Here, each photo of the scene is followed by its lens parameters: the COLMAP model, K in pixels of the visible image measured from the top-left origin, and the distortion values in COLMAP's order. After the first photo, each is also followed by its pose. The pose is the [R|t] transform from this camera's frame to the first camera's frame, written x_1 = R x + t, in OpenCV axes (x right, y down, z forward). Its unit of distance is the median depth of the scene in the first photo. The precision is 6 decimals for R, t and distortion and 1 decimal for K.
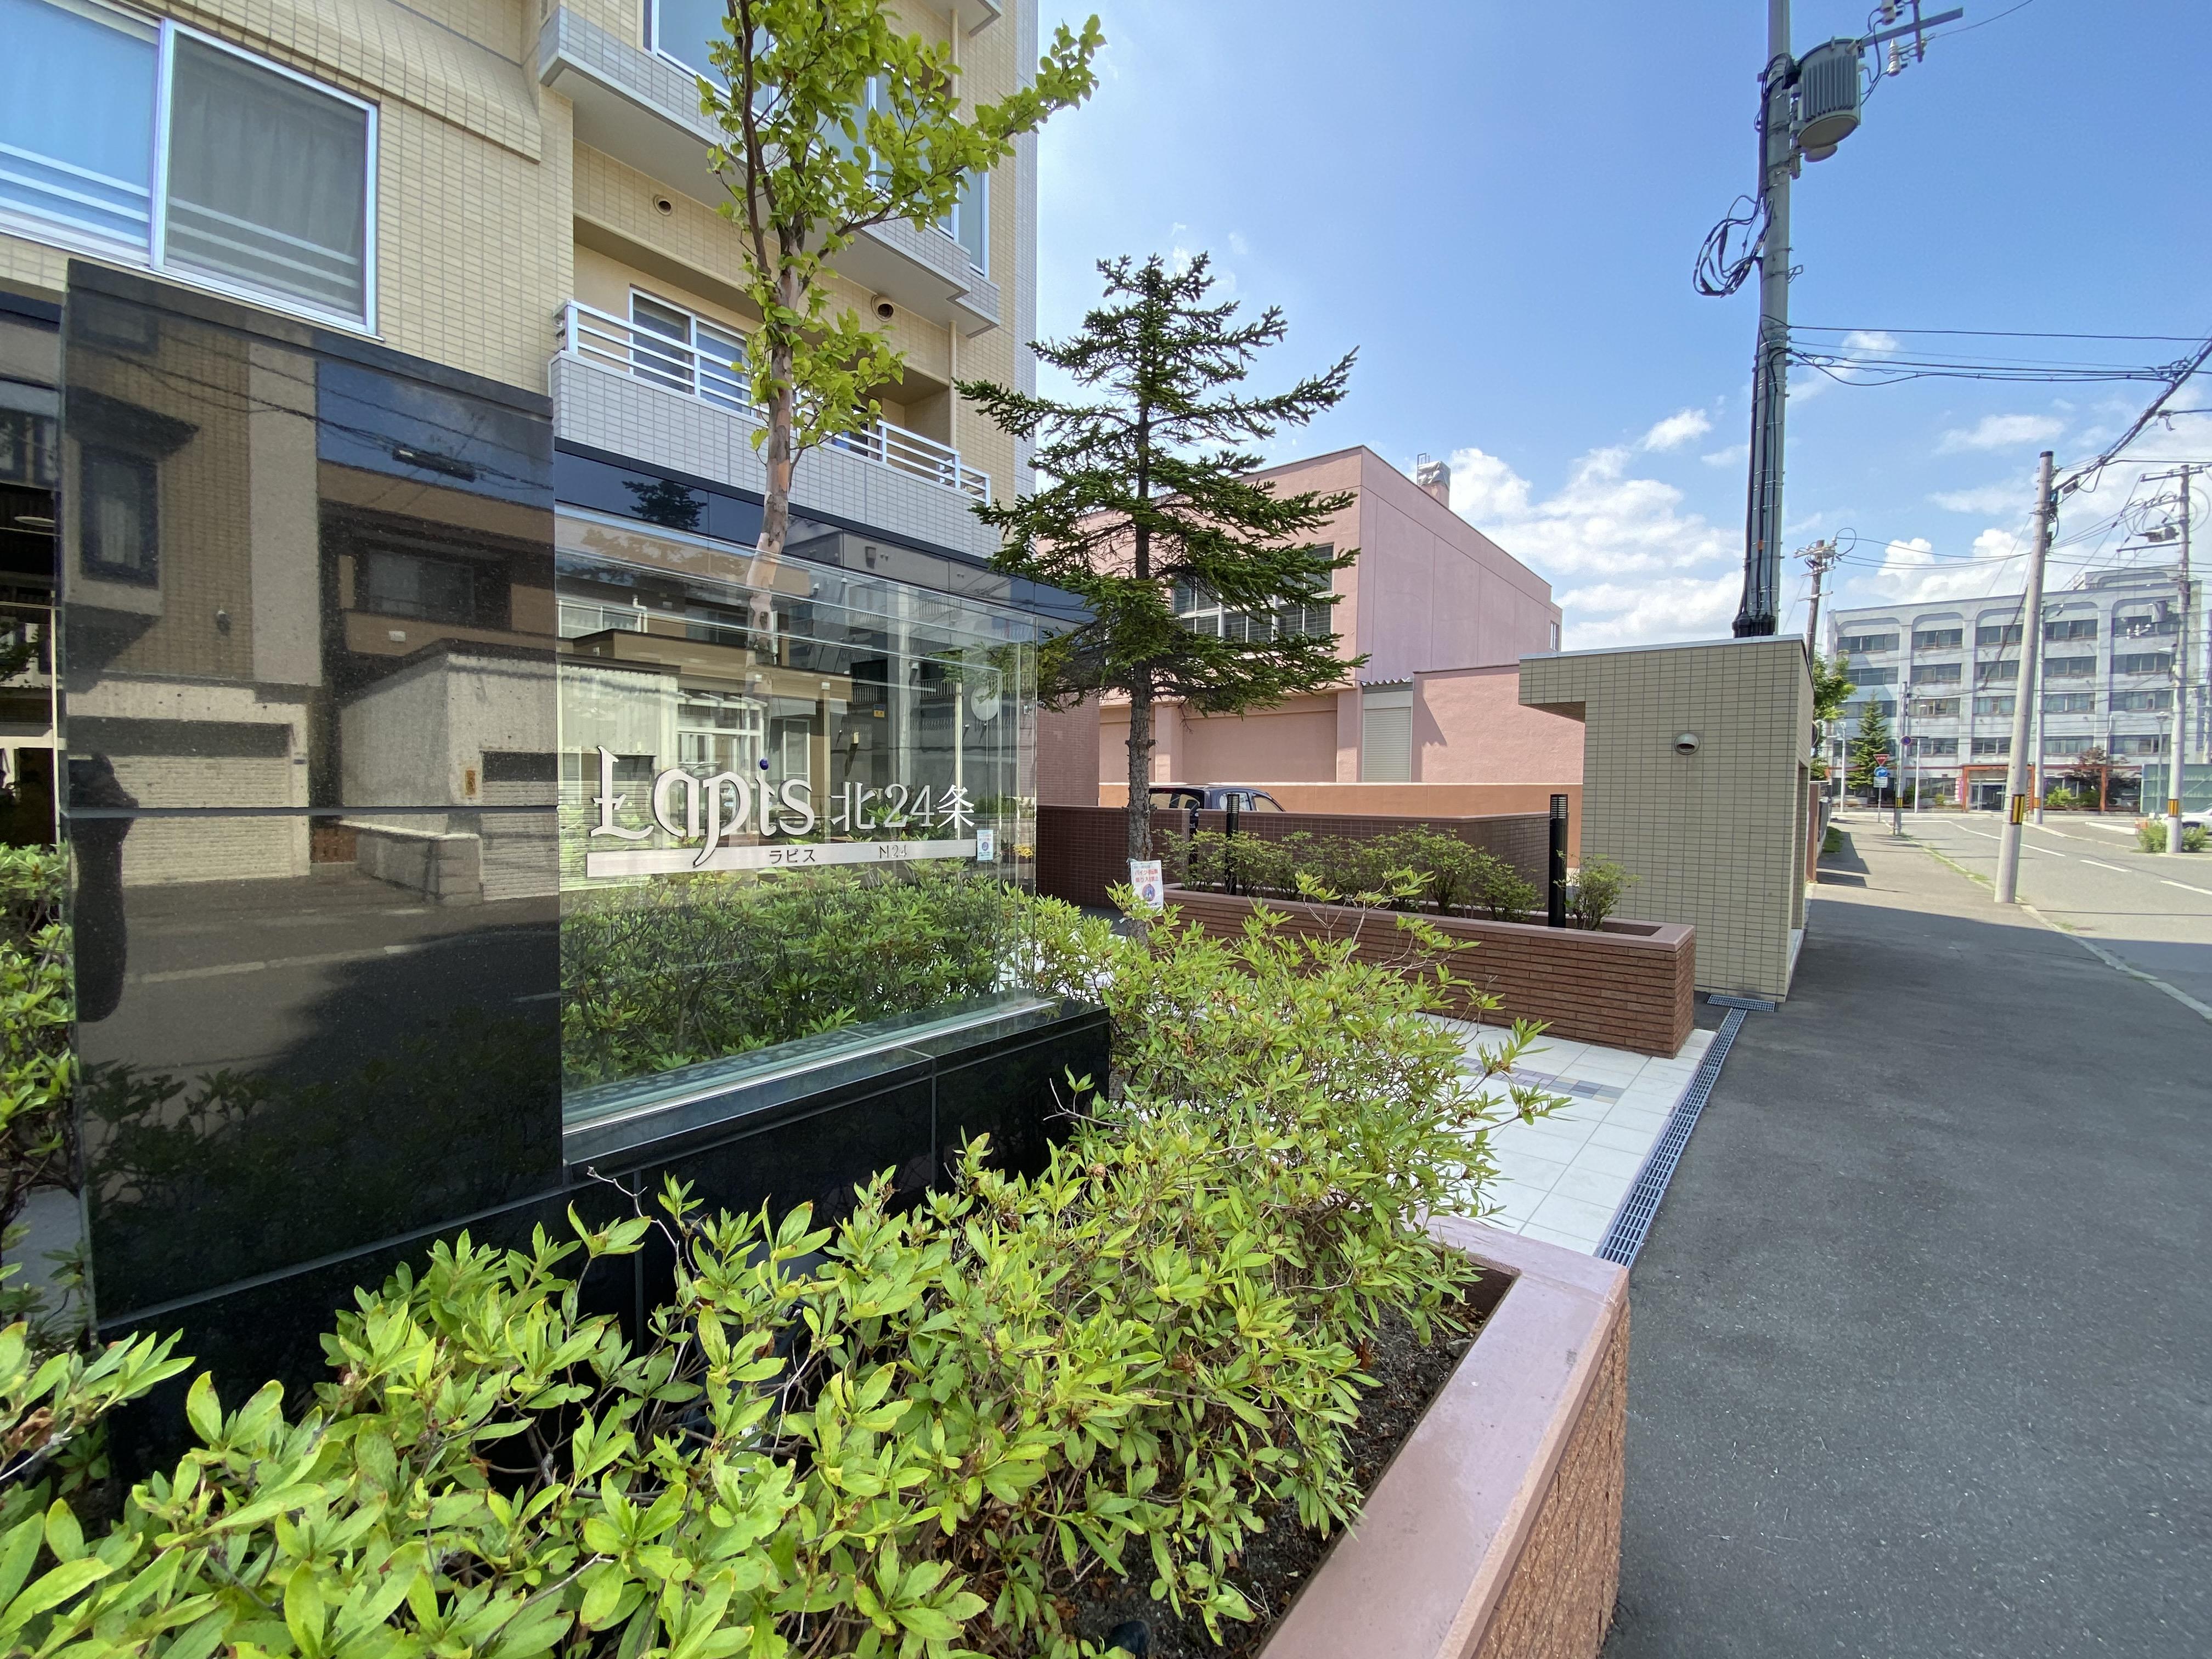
lens RADIAL K [[904.9, 0, 1095.4], [0, 904.9, 819.8], [0, 0, 1]] dist [0.021937, -0.011348]
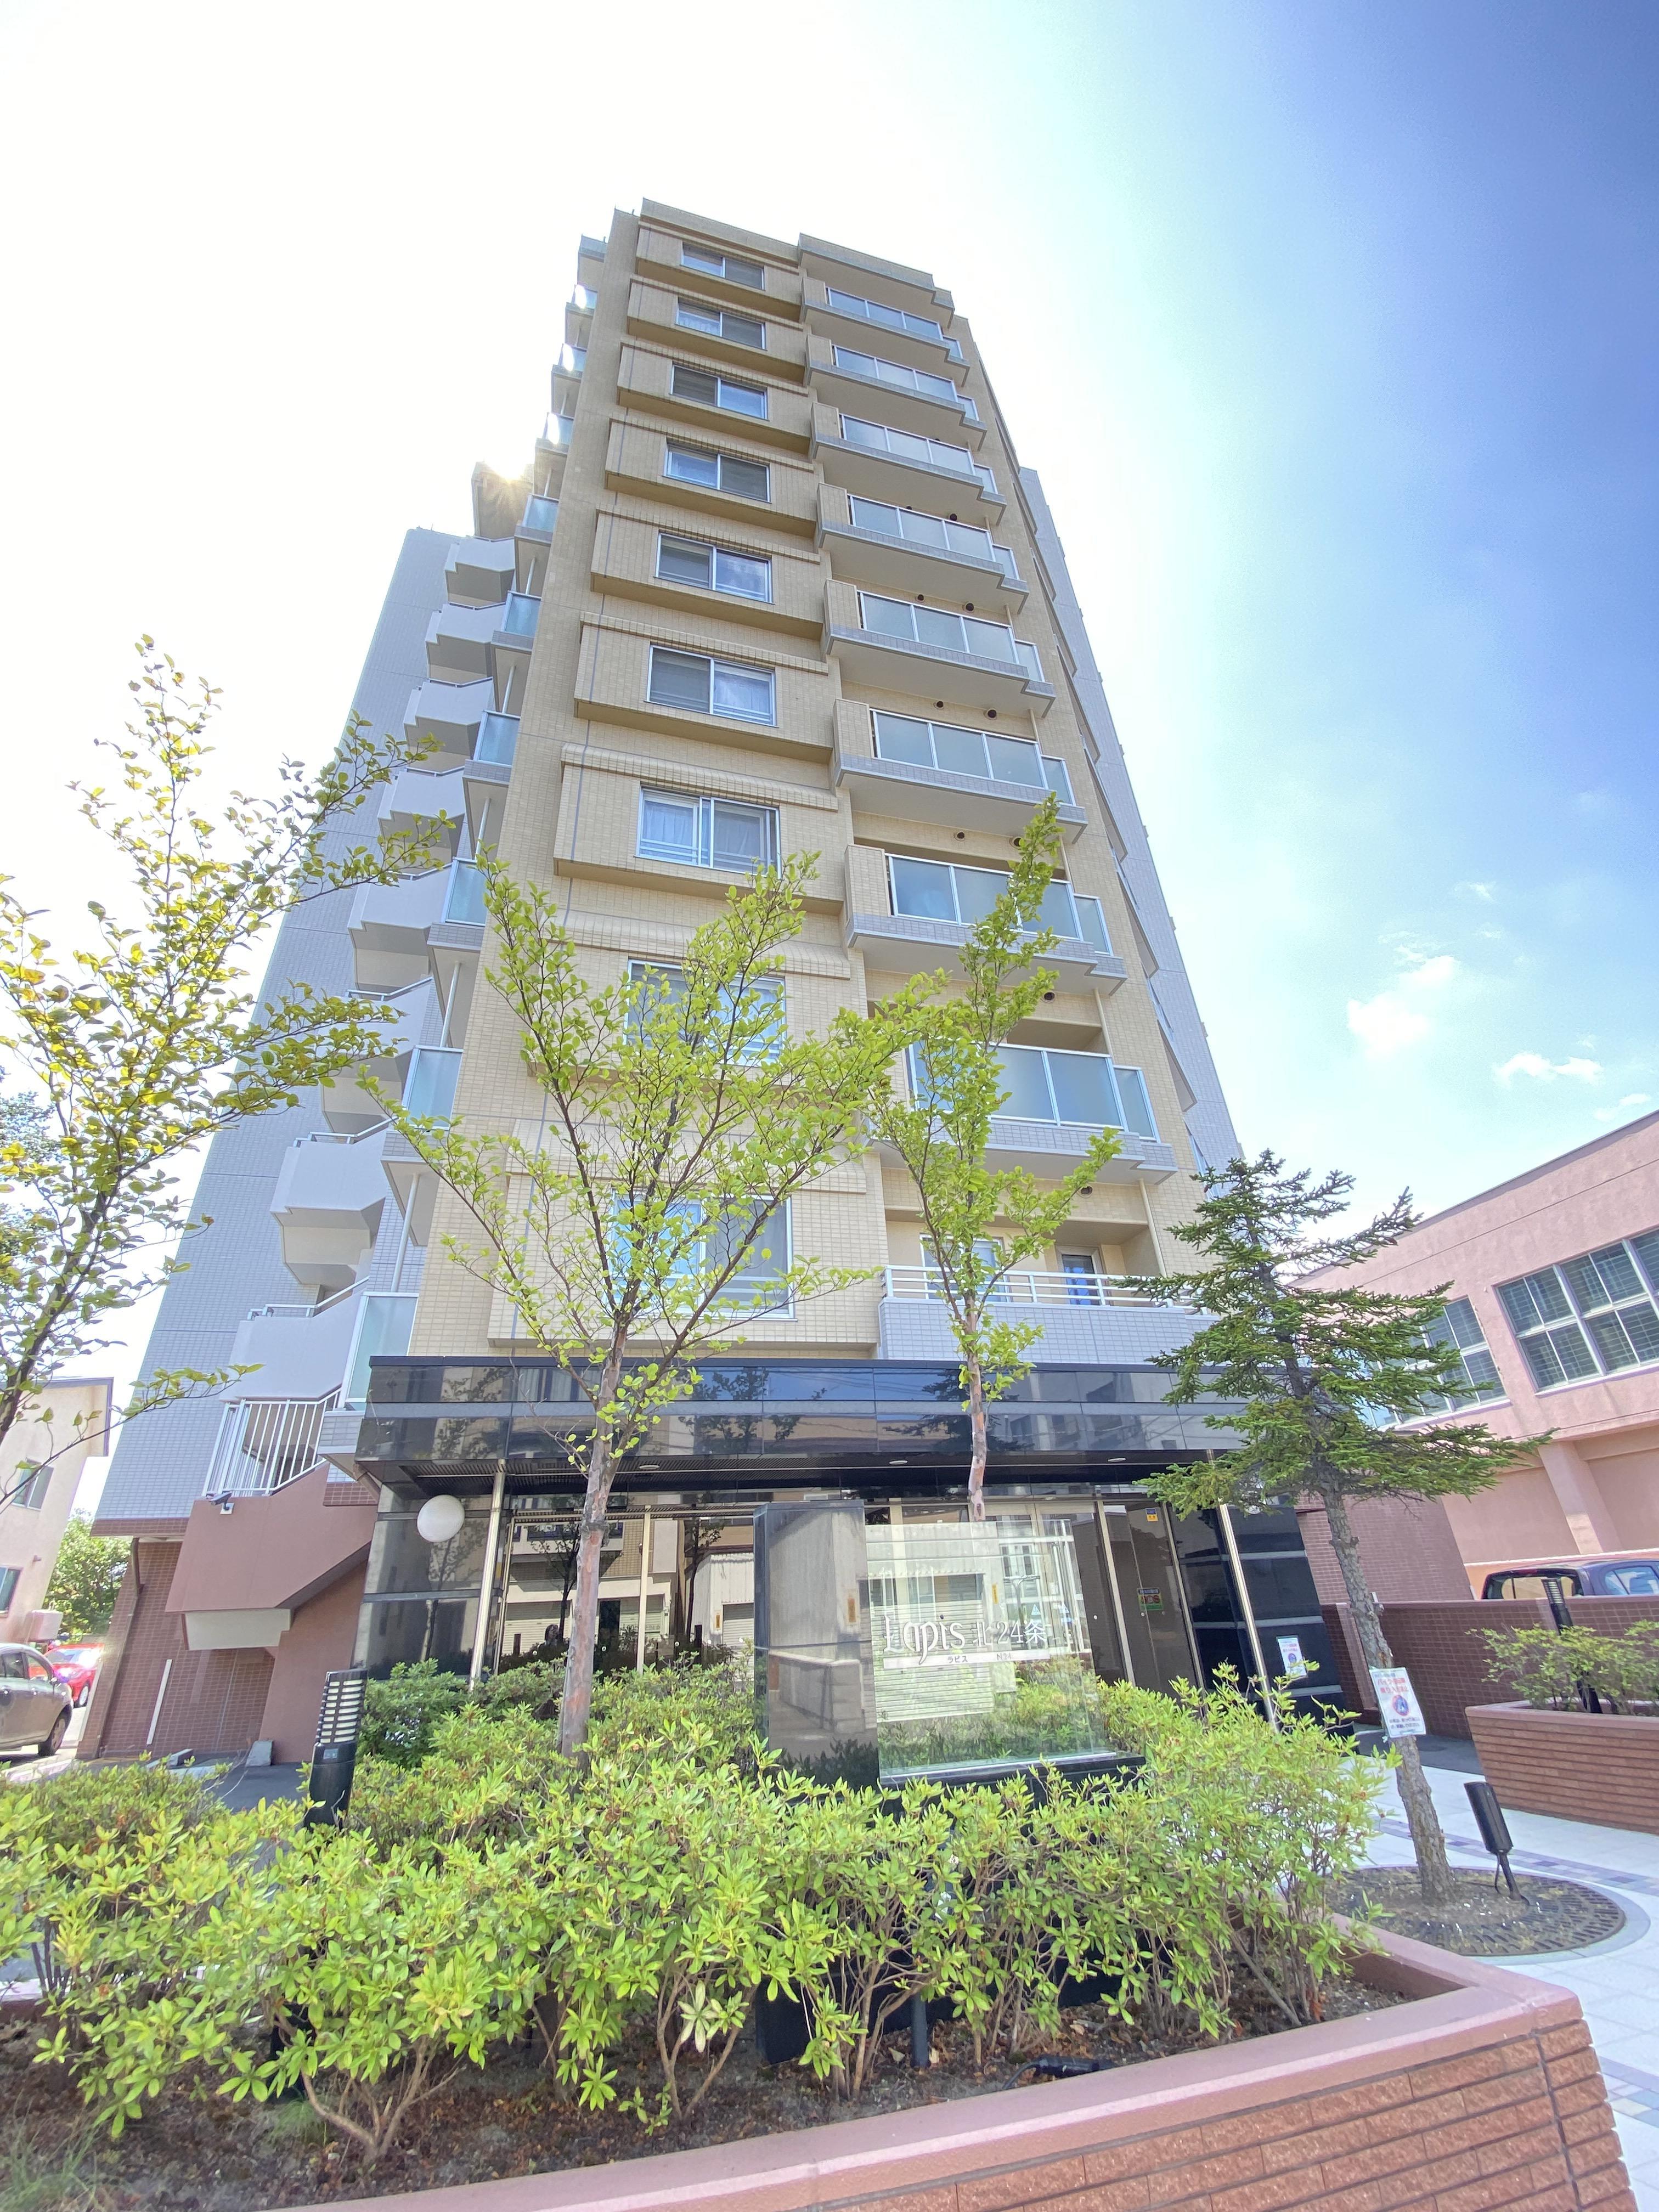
lens RADIAL K [[904.9, 0, 829.5], [0, 904.9, 1106.0], [0, 0, 1]] dist [0.021937, -0.011348]
pose [[0.811260, -0.325536, -0.485678, 0.261765], [0.040541, 0.859985, -0.508706, -0.002034], [0.583278, 0.393003, 0.710869, -0.379888]]
